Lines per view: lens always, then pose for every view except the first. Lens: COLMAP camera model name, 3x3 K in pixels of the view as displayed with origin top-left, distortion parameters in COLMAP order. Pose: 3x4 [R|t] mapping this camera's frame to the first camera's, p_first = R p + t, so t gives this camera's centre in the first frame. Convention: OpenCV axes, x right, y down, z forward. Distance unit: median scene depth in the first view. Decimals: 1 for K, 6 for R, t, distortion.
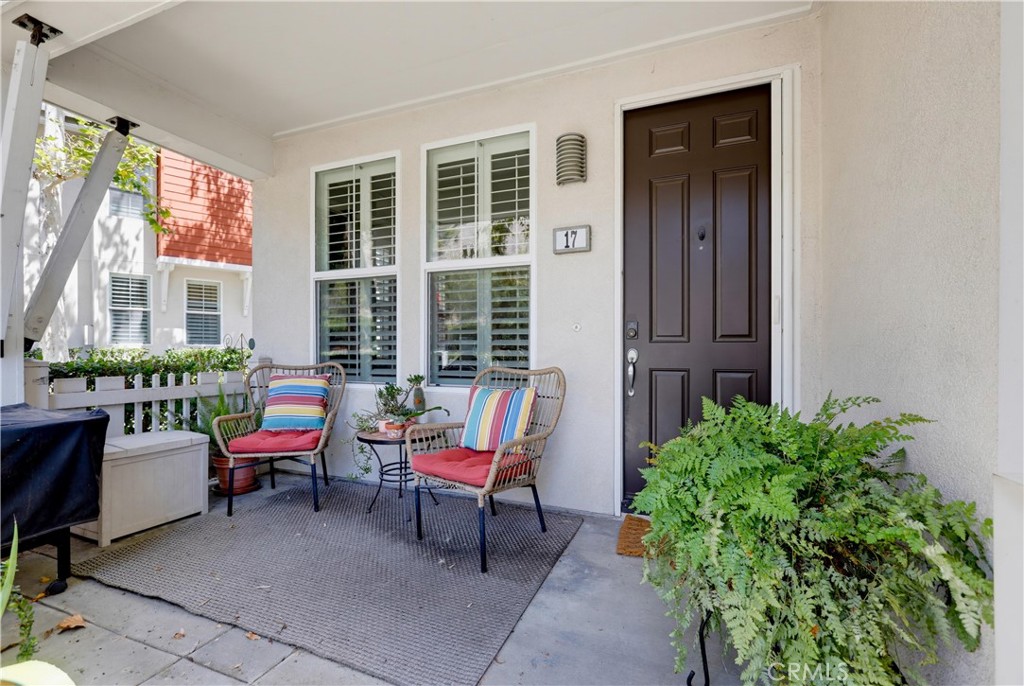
lens RADIAL K [[452.9, 0, 508.9], [0, 452.9, 350.1], [0, 0, 1]] dist [-0.005774, 0.002980]
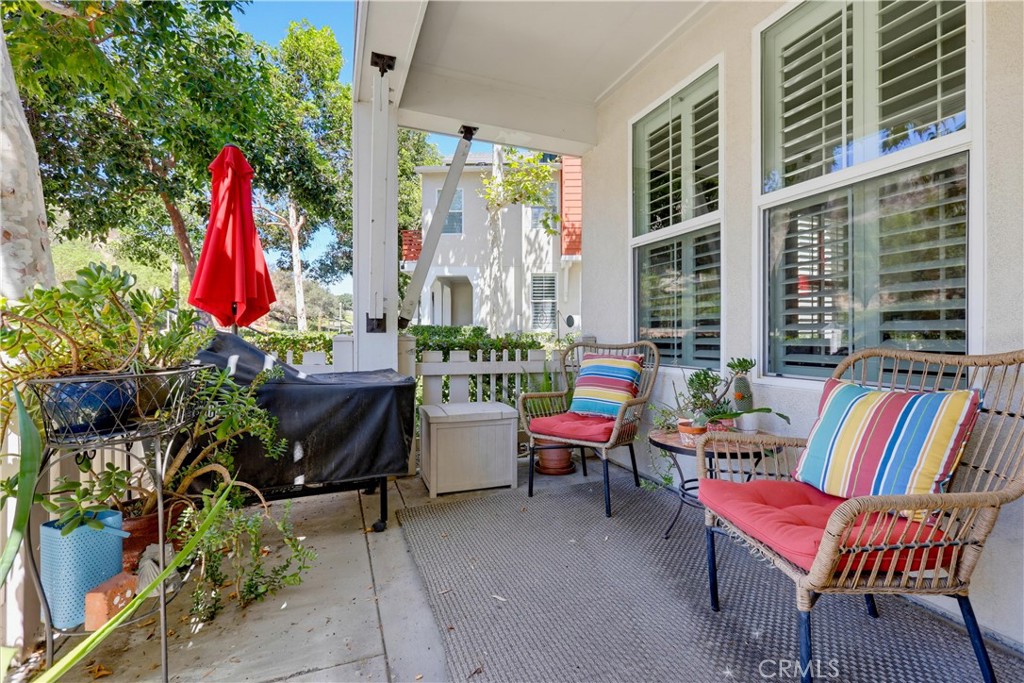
lens RADIAL K [[452.9, 0, 521.9], [0, 452.9, 334.4], [0, 0, 1]] dist [-0.005774, 0.002980]
pose [[0.690689, -0.004267, -0.723140, 0.064893], [0.001267, 0.999988, -0.004690, 0.020414], [0.723151, 0.002323, 0.690686, 0.276375]]
